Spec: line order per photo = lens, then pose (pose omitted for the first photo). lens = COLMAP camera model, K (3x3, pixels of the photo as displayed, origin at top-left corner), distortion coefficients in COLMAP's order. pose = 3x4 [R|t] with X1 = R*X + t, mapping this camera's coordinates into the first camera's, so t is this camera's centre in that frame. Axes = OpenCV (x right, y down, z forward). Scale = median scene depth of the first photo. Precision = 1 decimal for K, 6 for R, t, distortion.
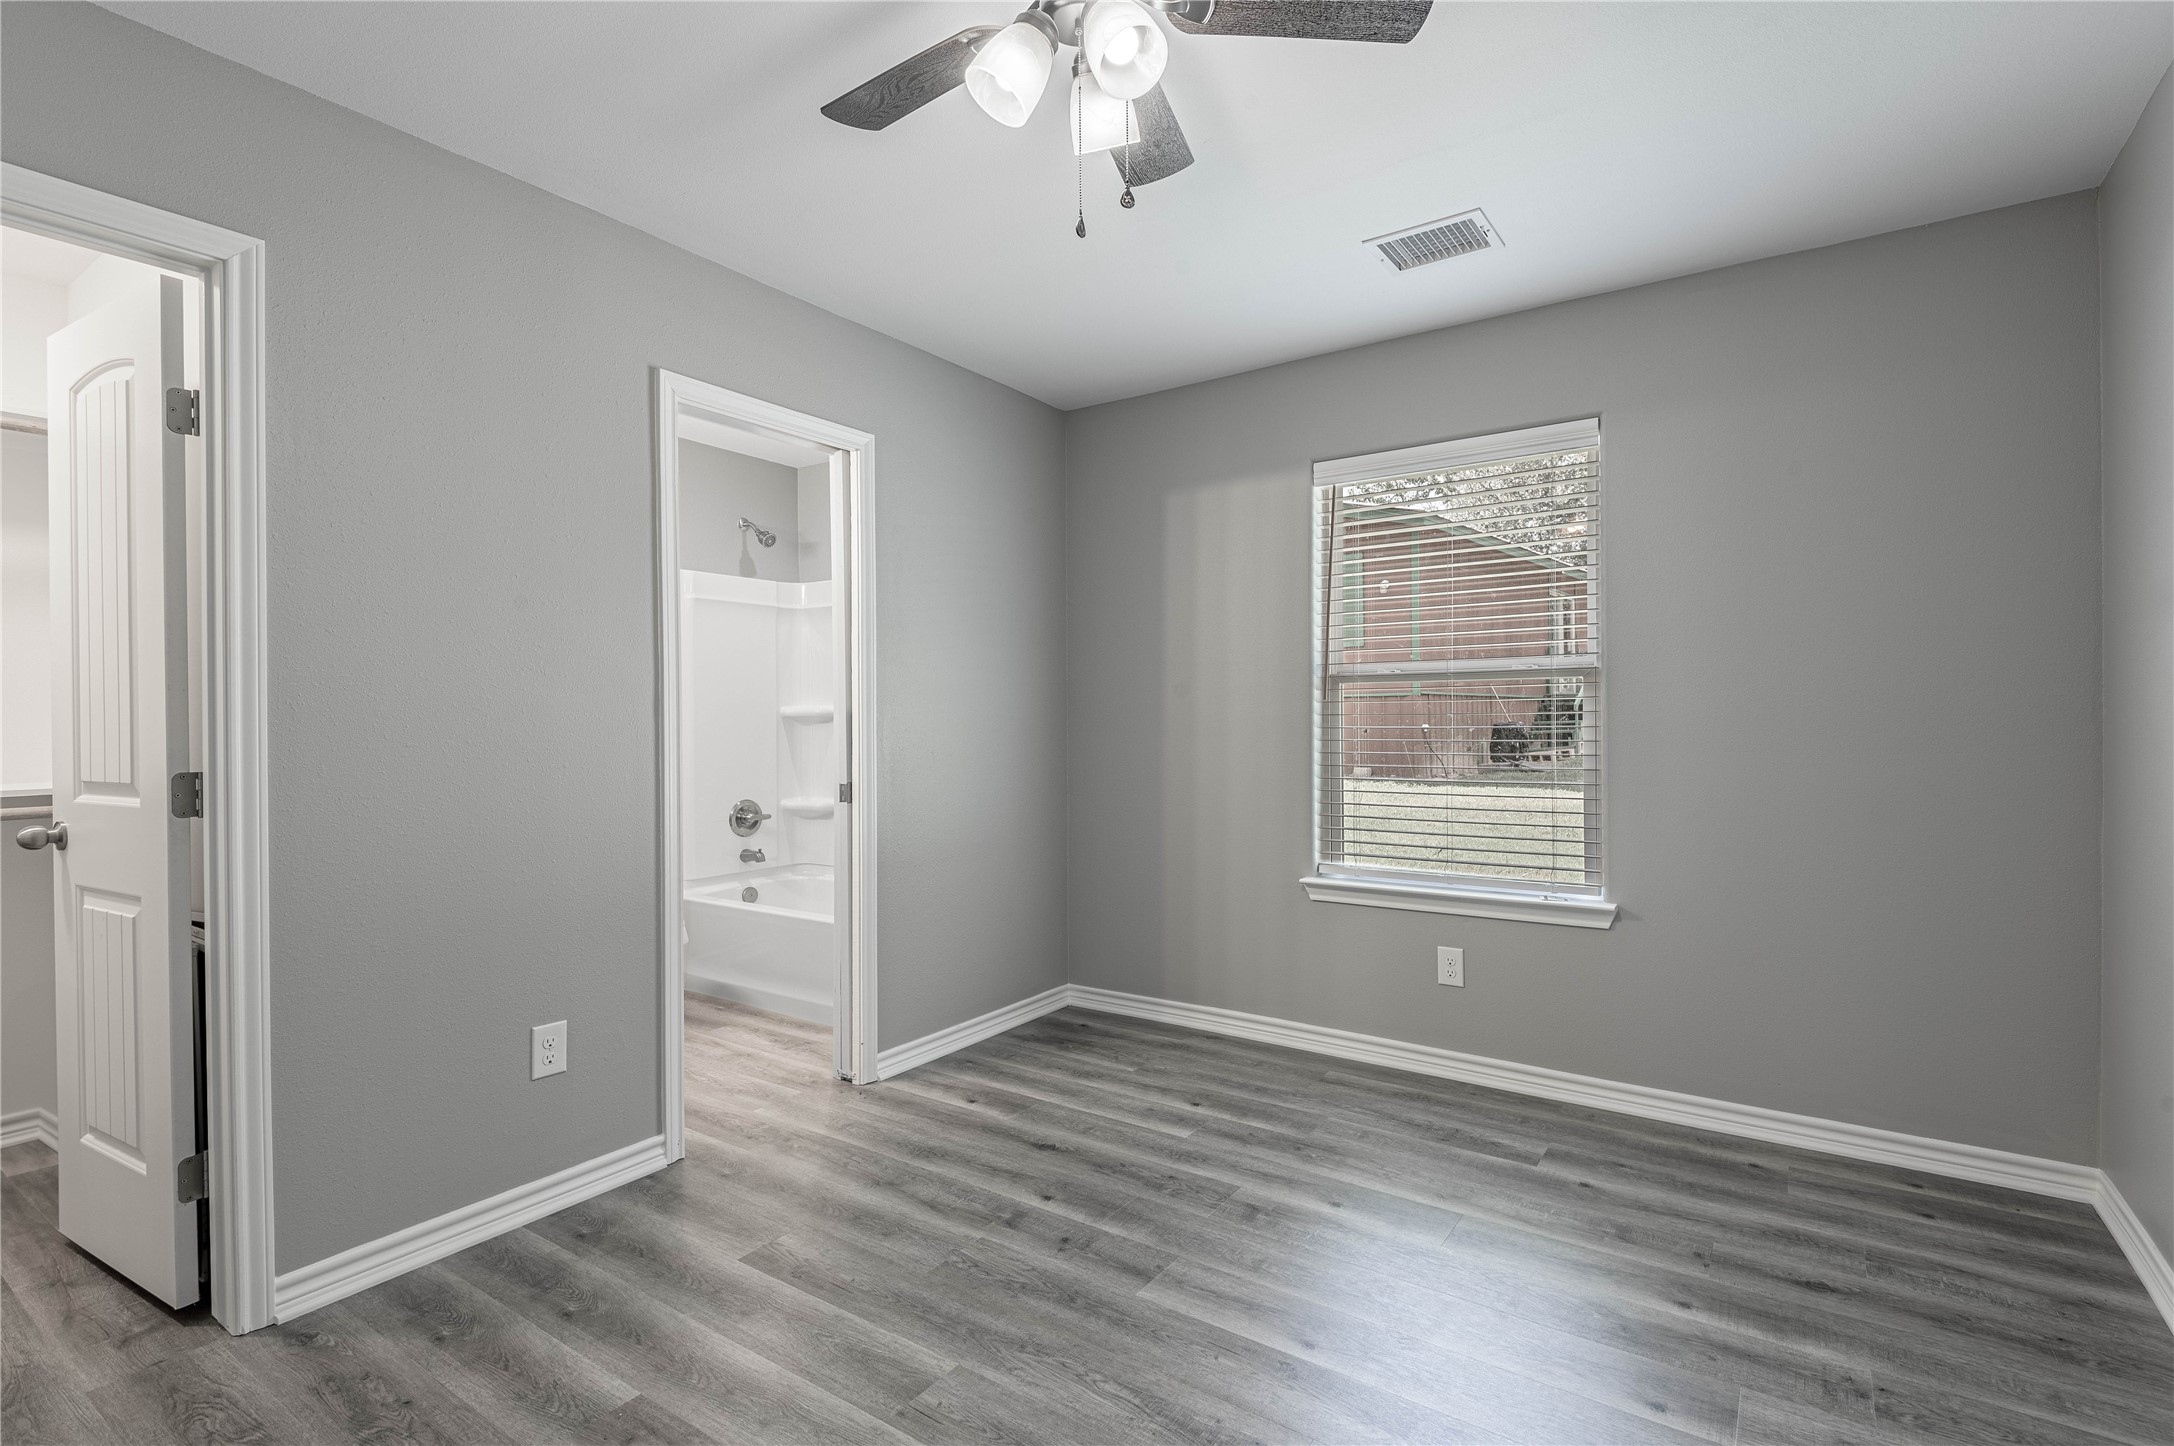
lens RADIAL K [[1011.8, 0, 1084.1], [0, 1011.8, 729.3], [0, 0, 1]] dist [0.017378, -0.011870]
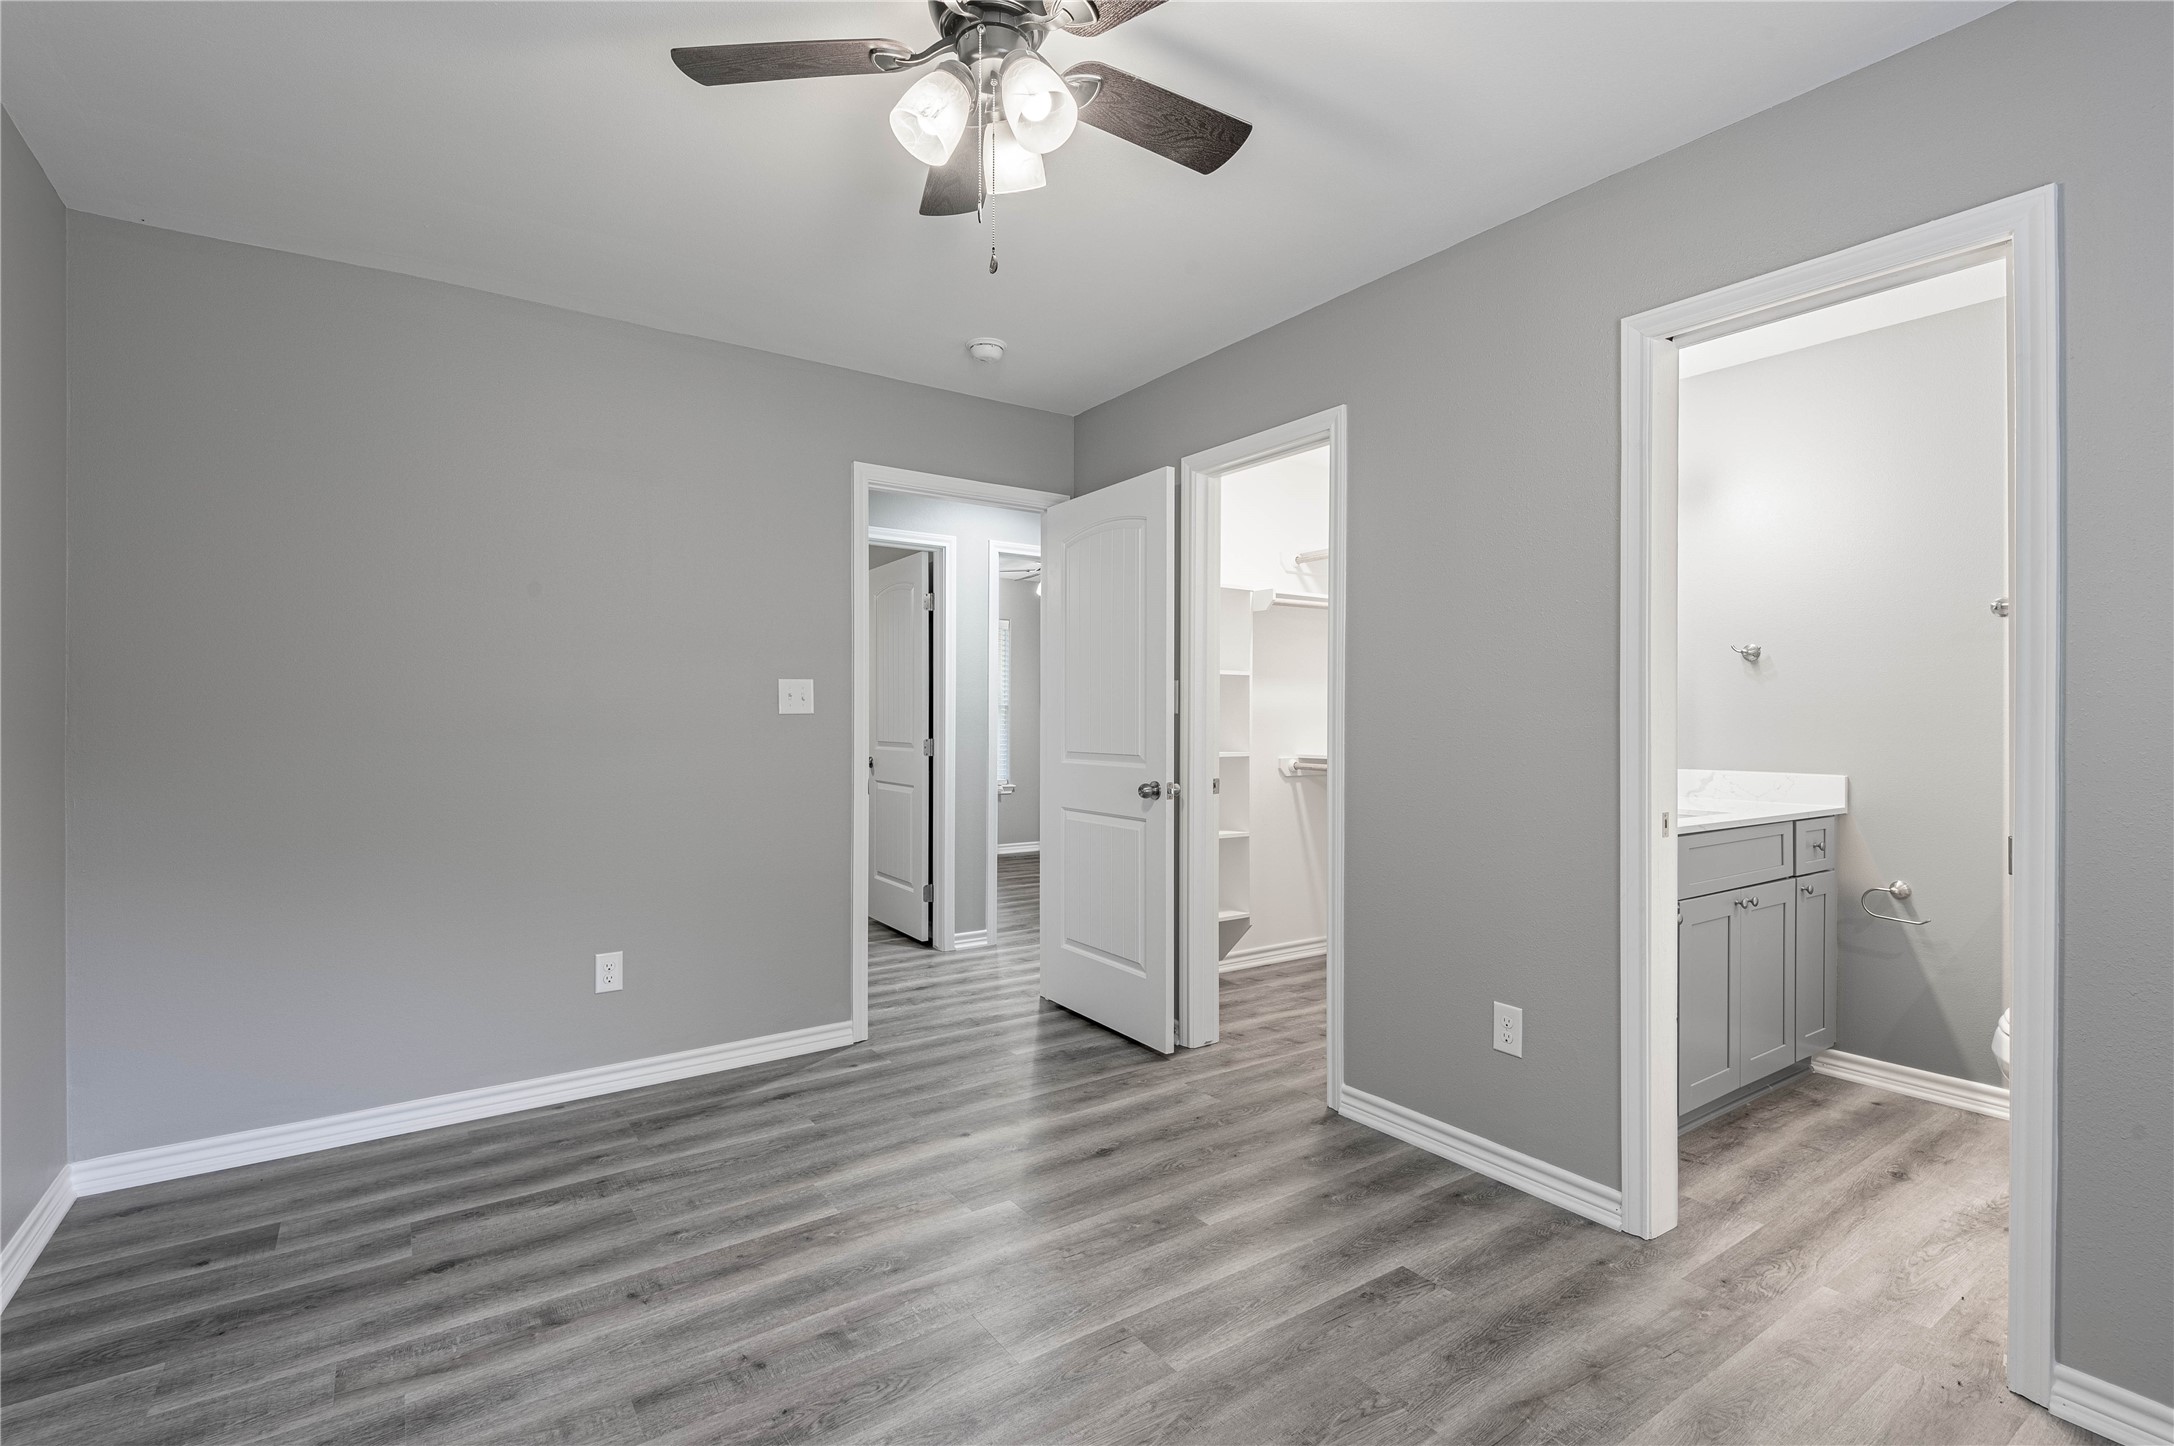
lens RADIAL K [[1011.8, 0, 1073.8], [0, 1011.8, 722.6], [0, 0, 1]] dist [0.017378, -0.011870]
pose [[-0.361947, 0.003051, -0.932194, 0.504372], [-0.017447, 0.999797, 0.010047, -0.008359], [0.932035, 0.019900, -0.361821, 0.759273]]
